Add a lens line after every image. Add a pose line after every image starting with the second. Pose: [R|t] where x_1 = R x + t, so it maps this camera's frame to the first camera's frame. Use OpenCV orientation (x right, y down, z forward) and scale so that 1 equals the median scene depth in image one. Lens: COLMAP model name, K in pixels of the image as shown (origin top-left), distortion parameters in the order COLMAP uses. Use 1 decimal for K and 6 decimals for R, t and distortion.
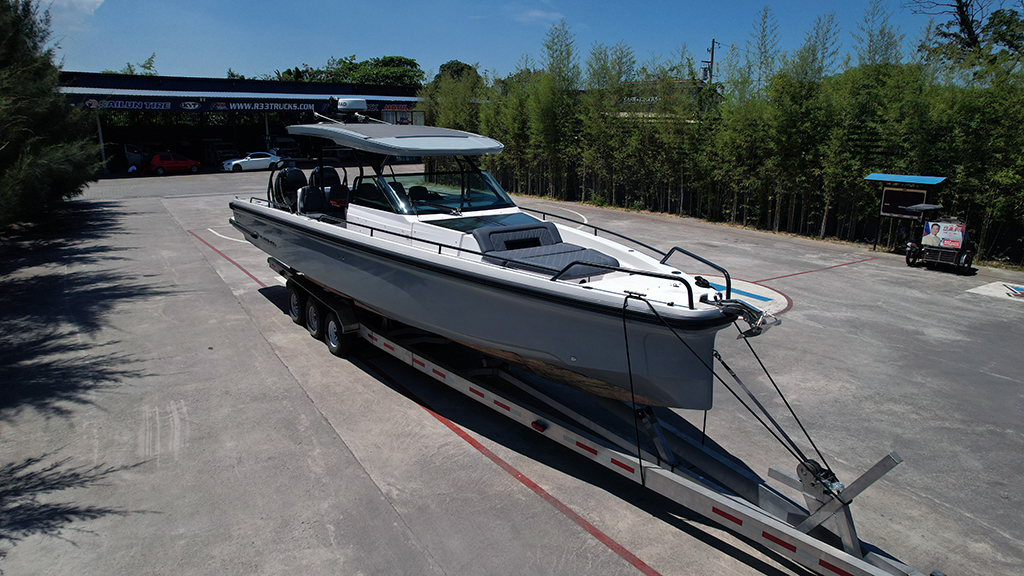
lens RADIAL K [[655.9, 0, 508.0], [0, 655.9, 289.0], [0, 0, 1]] dist [-0.085822, 0.079357]
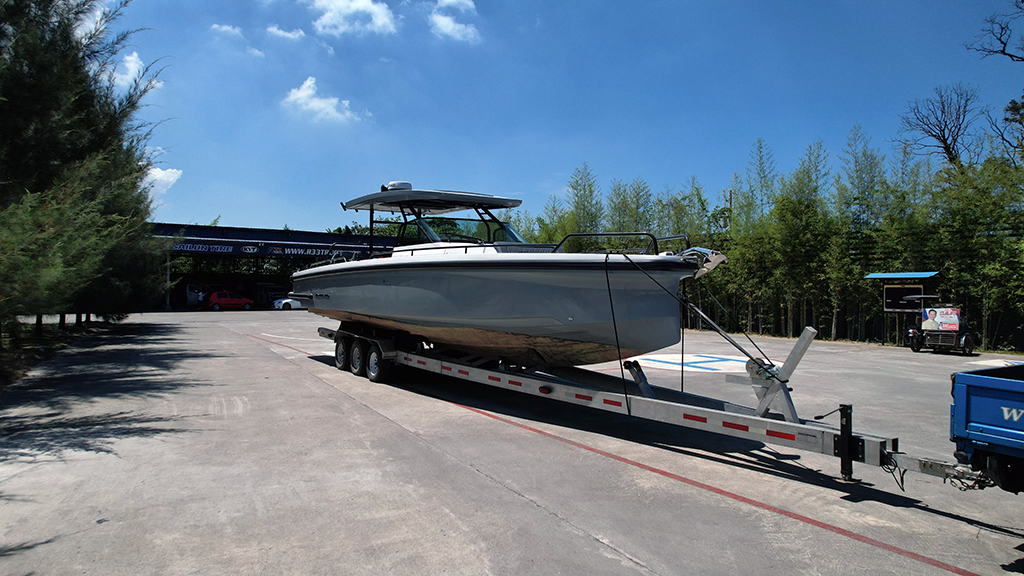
lens RADIAL K [[655.9, 0, 508.0], [0, 655.9, 289.0], [0, 0, 1]] dist [-0.085822, 0.079357]
pose [[0.998461, -0.002189, -0.055422, 0.018979], [-0.011740, 0.968242, -0.249741, 0.135008], [0.054209, 0.250007, 0.966725, -0.078357]]
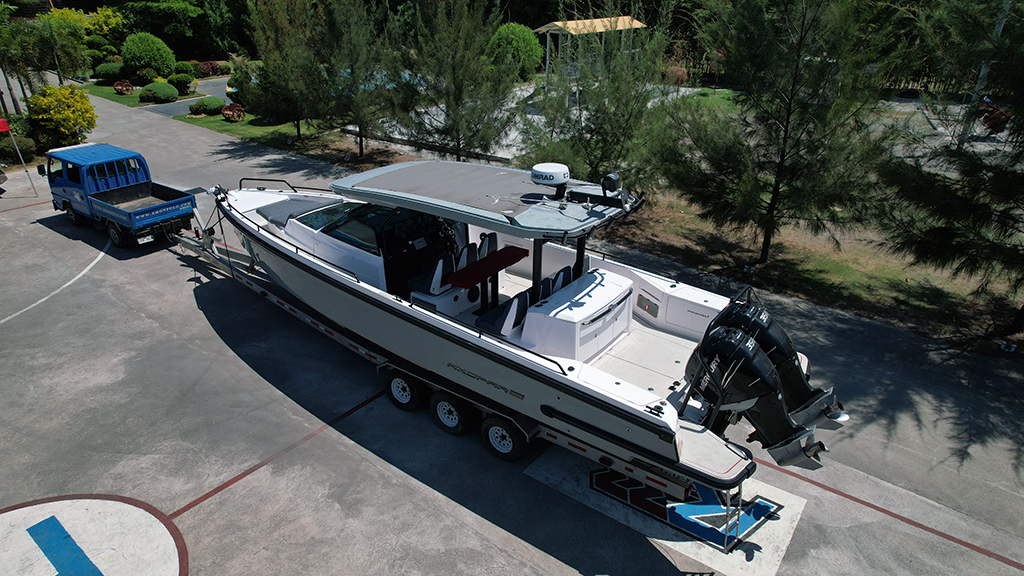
lens RADIAL K [[655.9, 0, 508.0], [0, 655.9, 289.0], [0, 0, 1]] dist [-0.085822, 0.079357]
pose [[-0.949282, 0.119219, -0.290948, 0.024387], [-0.096950, 0.769264, 0.631533, -0.434351], [0.299107, 0.627710, -0.718690, 1.075306]]
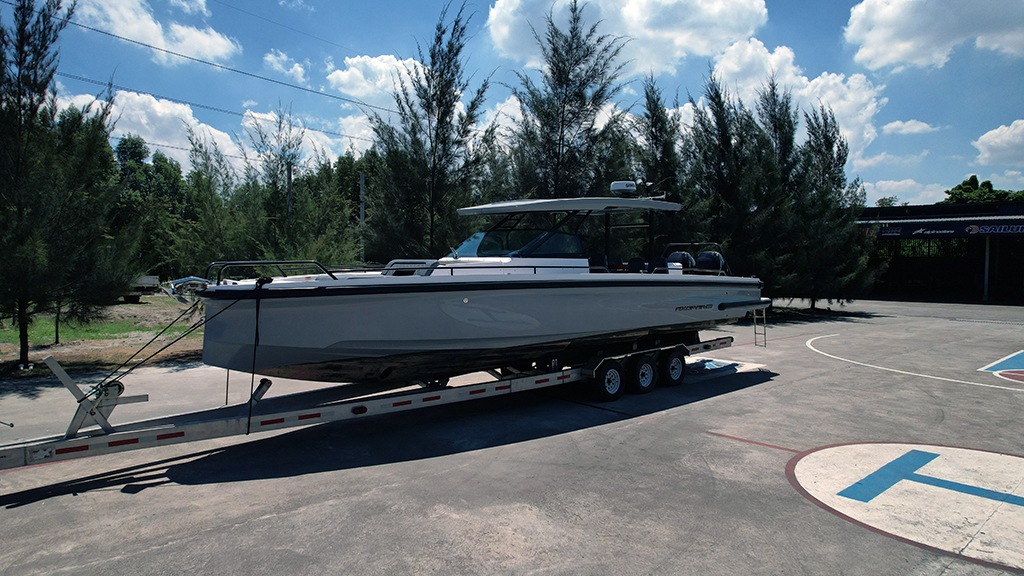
lens RADIAL K [[655.9, 0, 508.0], [0, 655.9, 289.0], [0, 0, 1]] dist [-0.085822, 0.079357]
pose [[0.141638, 0.036694, -0.989238, 0.576794], [-0.254554, 0.967059, -0.000575, -0.040353], [0.956630, 0.251896, 0.146313, 0.460722]]
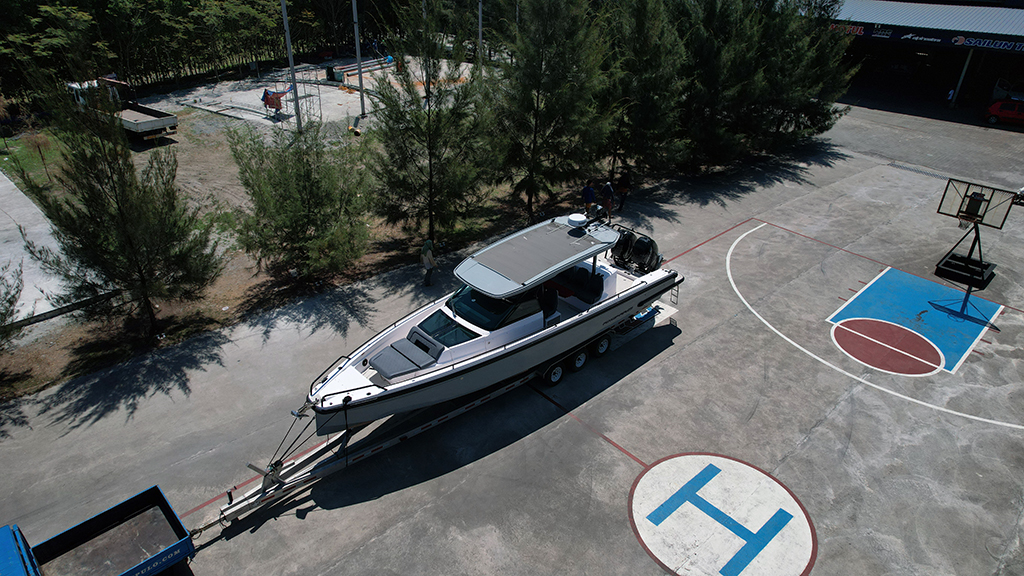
lens RADIAL K [[655.9, 0, 508.0], [0, 655.9, 289.0], [0, 0, 1]] dist [-0.085822, 0.079357]
pose [[0.143801, 0.485800, -0.862160, 0.752812], [-0.262926, 0.858658, 0.439973, -0.517775], [0.954040, 0.163415, 0.251205, 0.329778]]
